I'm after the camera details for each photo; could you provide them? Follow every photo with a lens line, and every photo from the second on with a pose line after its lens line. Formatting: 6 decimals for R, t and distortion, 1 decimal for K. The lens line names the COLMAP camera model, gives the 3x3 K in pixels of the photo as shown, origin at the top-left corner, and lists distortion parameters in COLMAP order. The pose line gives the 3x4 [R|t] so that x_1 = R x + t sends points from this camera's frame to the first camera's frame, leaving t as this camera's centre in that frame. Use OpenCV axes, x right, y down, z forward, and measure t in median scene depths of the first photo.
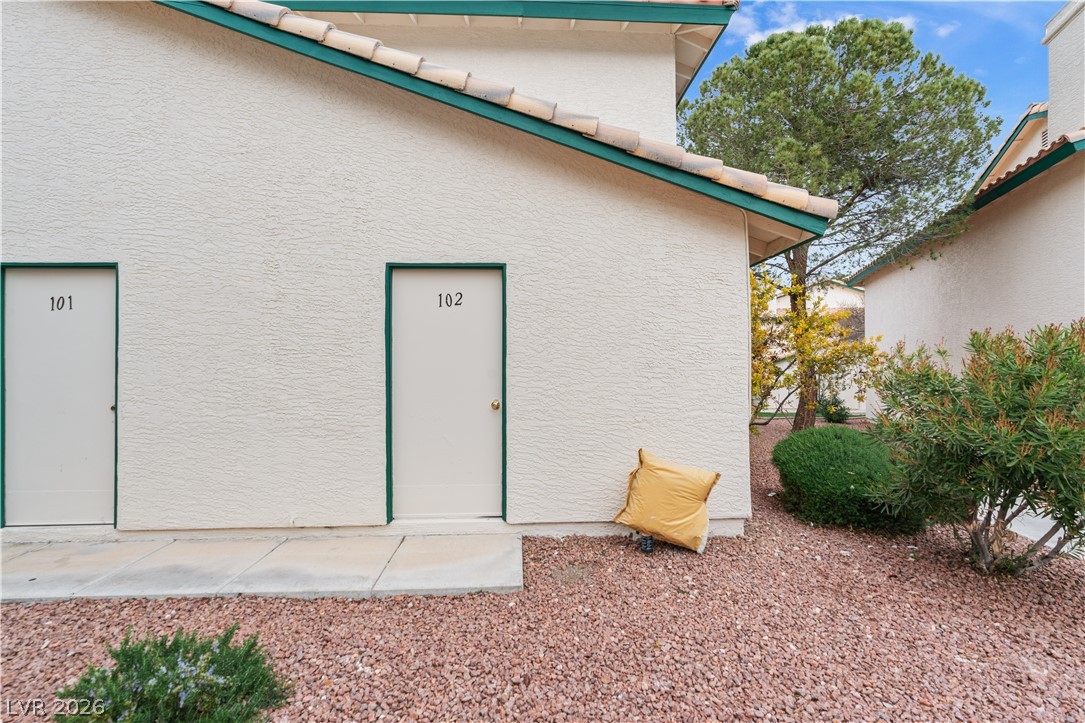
lens RADIAL K [[486.4, 0, 540.6], [0, 486.4, 359.6], [0, 0, 1]] dist [-0.004117, 0.002093]
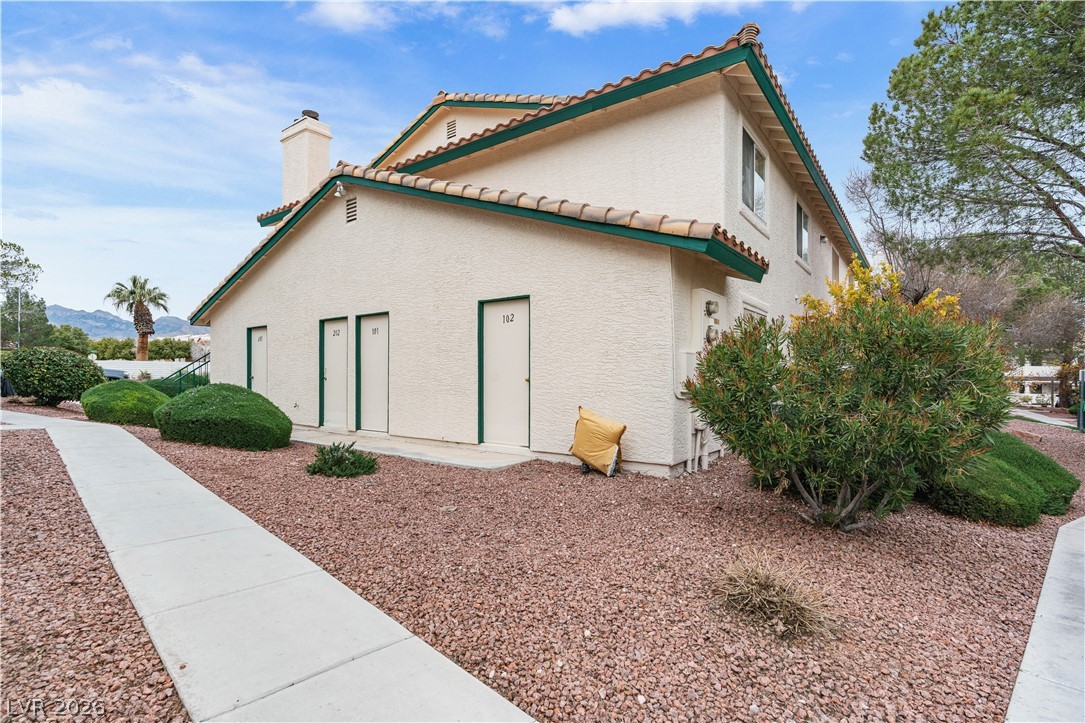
lens RADIAL K [[524.5, 0, 548.5], [0, 524.5, 362.1], [0, 0, 1]] dist [0.001715, -0.000097]
pose [[0.780116, -0.010843, -0.625541, 1.101435], [0.009637, 0.999939, -0.005313, 0.043182], [0.625561, -0.001883, 0.780173, -0.364097]]
